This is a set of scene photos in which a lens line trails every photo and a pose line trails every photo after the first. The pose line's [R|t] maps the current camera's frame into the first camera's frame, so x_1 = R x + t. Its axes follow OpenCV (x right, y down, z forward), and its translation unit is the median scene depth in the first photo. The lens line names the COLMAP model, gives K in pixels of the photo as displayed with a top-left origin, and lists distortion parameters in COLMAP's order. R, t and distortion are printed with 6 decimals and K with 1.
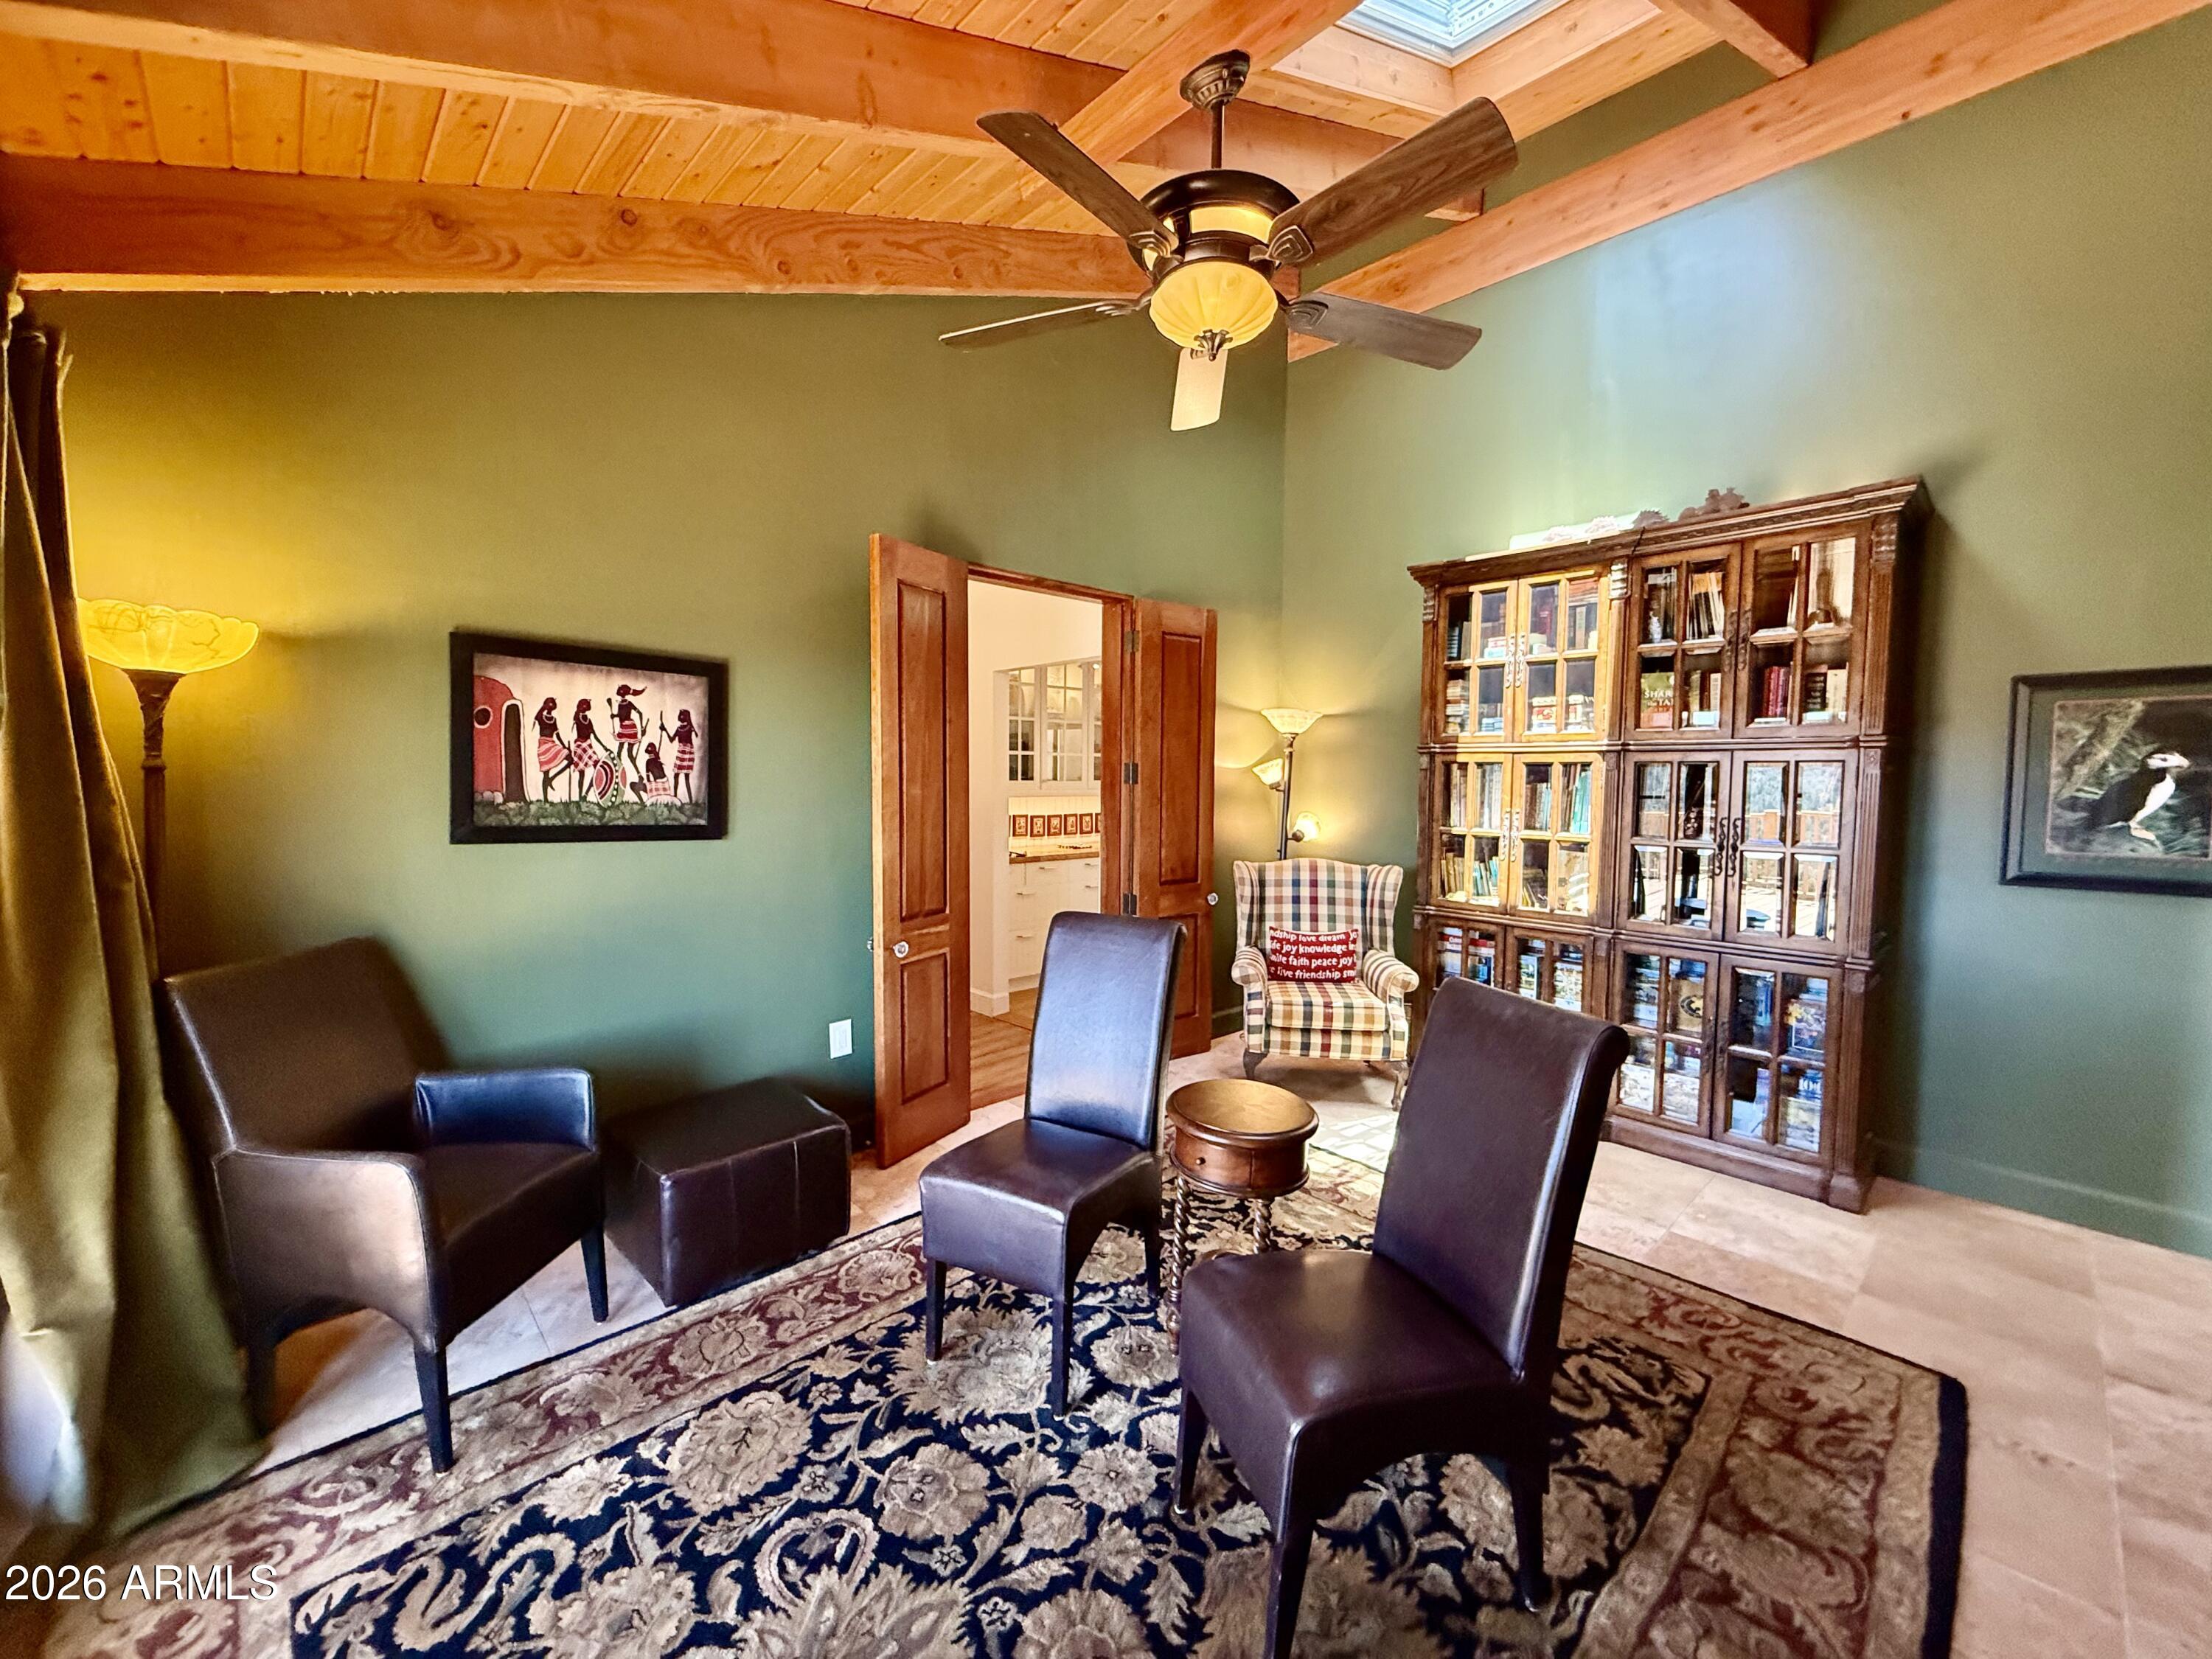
lens RADIAL K [[881.5, 0, 1097.8], [0, 881.5, 822.3], [0, 0, 1]] dist [-0.001669, 0.000586]
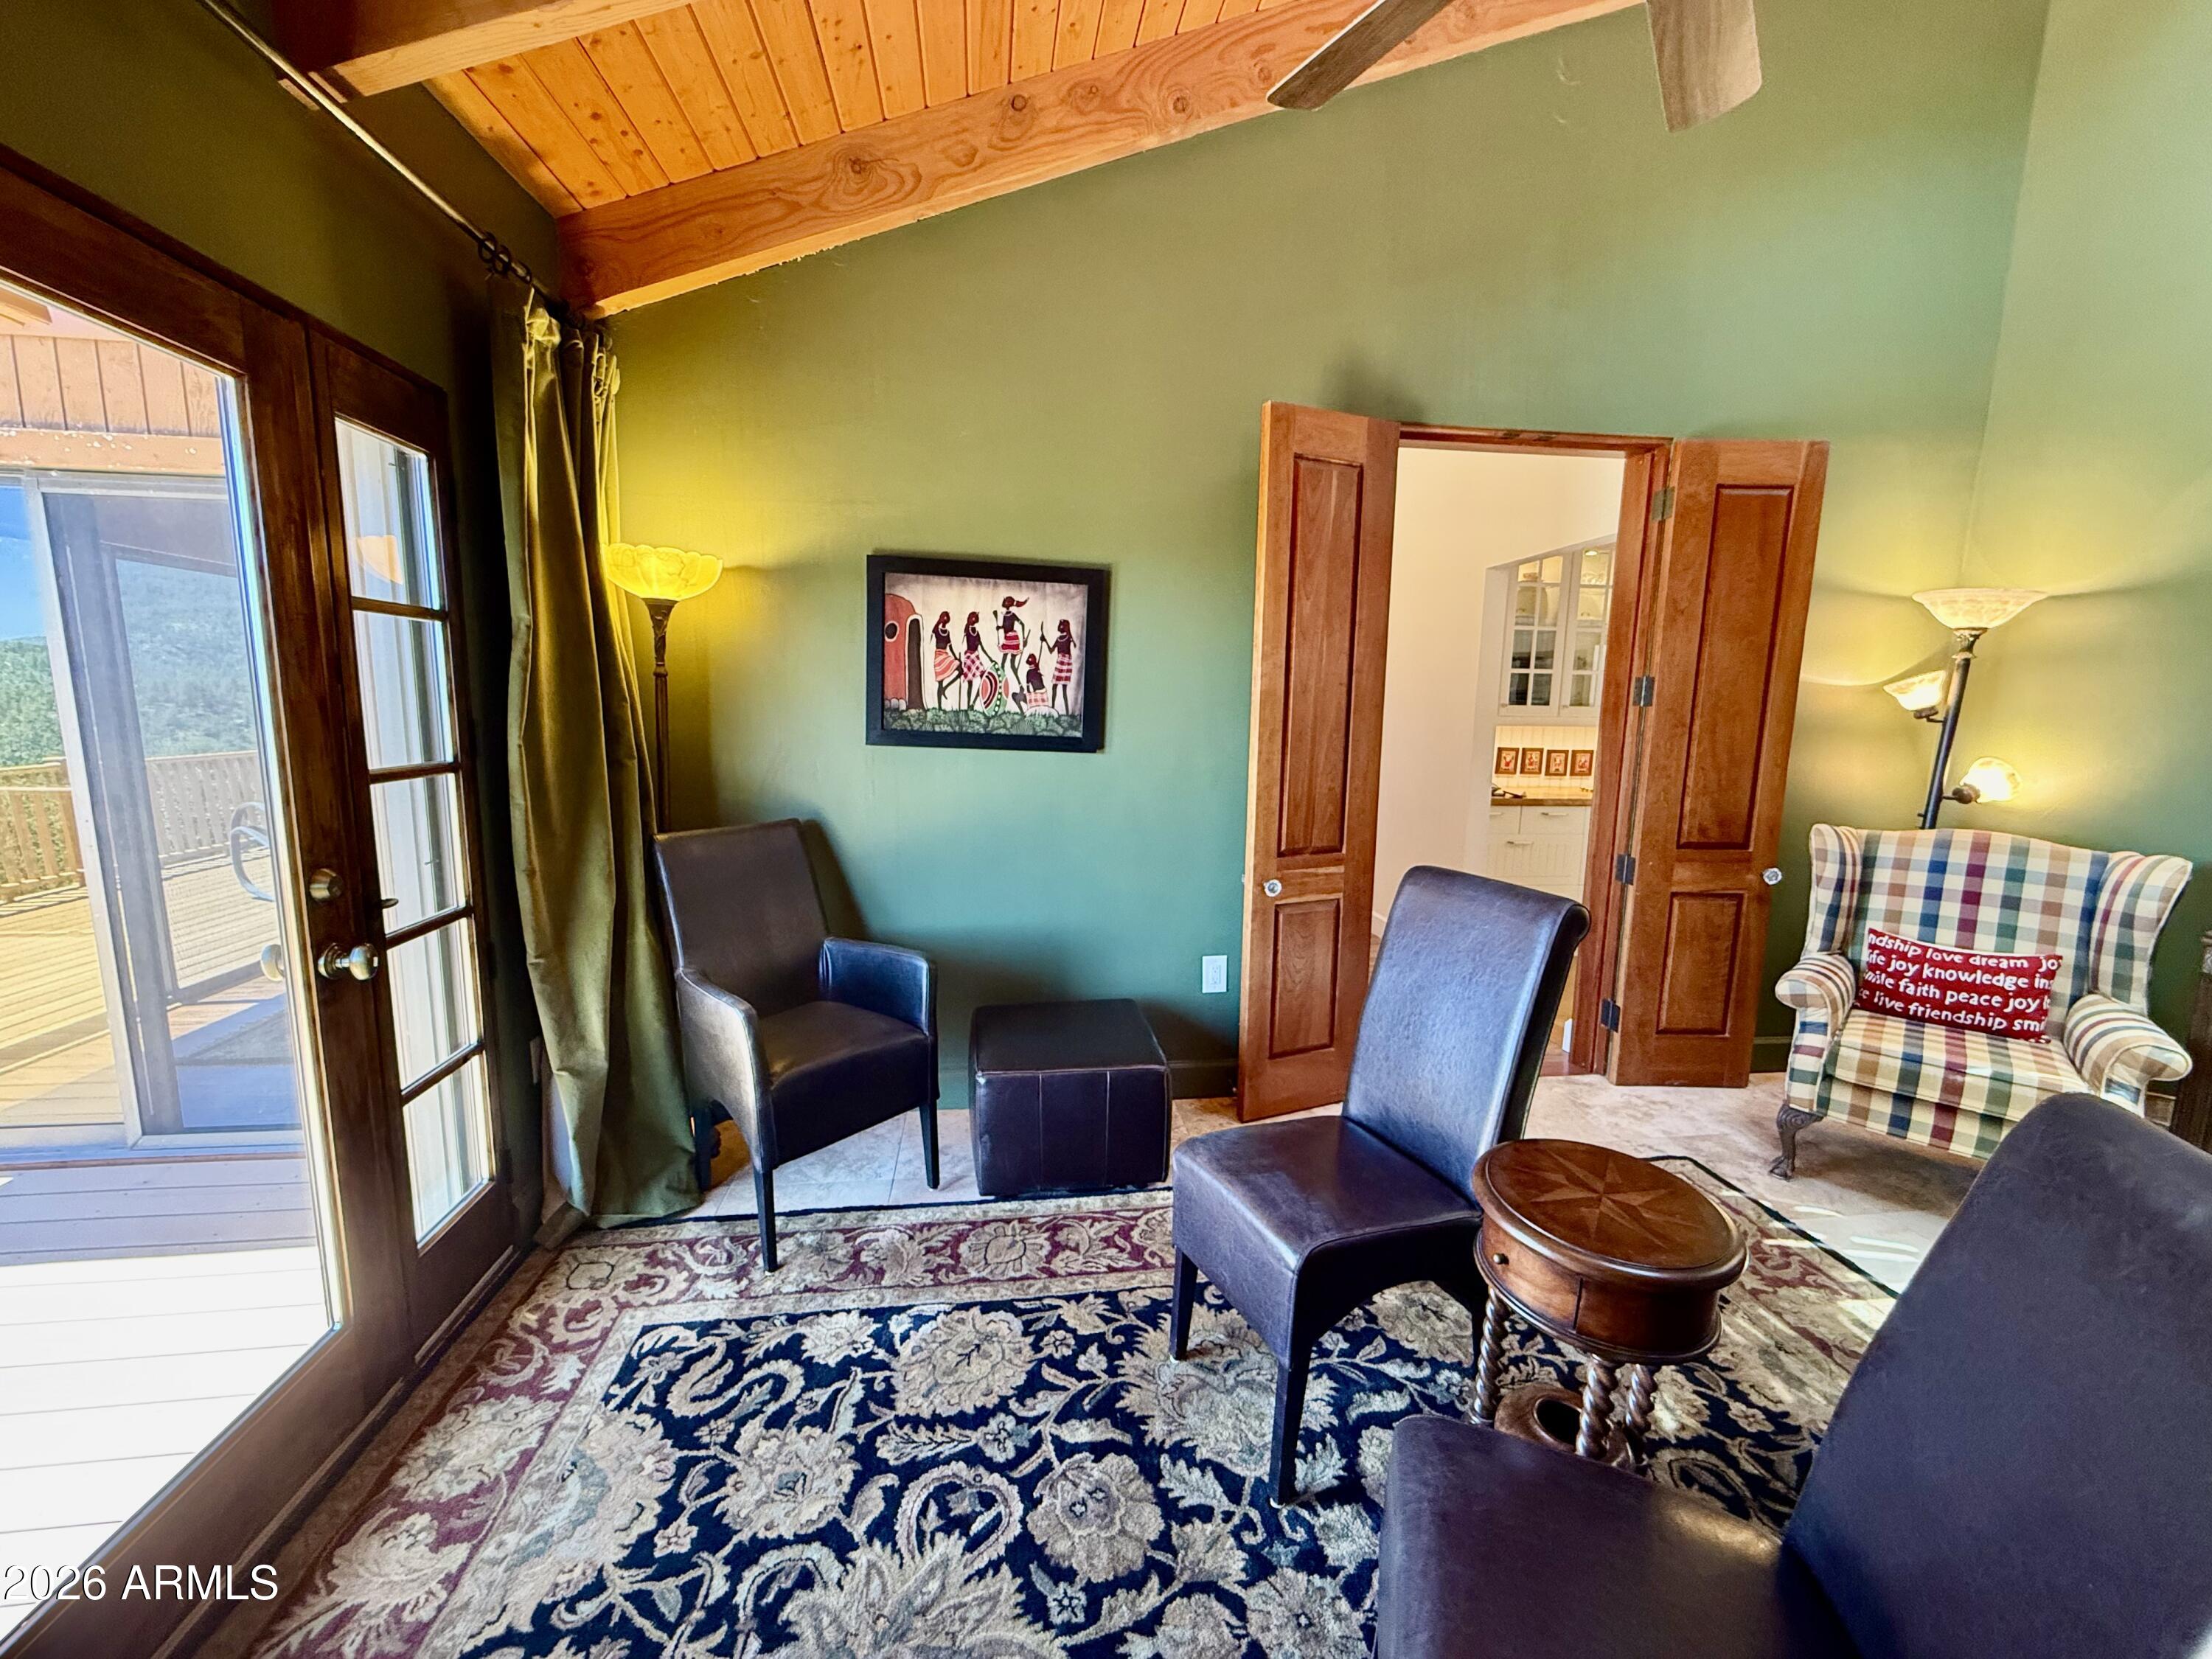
lens RADIAL K [[881.5, 0, 1098.9], [0, 881.5, 824.2], [0, 0, 1]] dist [-0.001669, 0.000586]
pose [[0.808845, 0.087874, -0.581419, 0.181420], [-0.041920, 0.994872, 0.092044, 0.009364], [0.586526, -0.050076, 0.808381, 0.242744]]
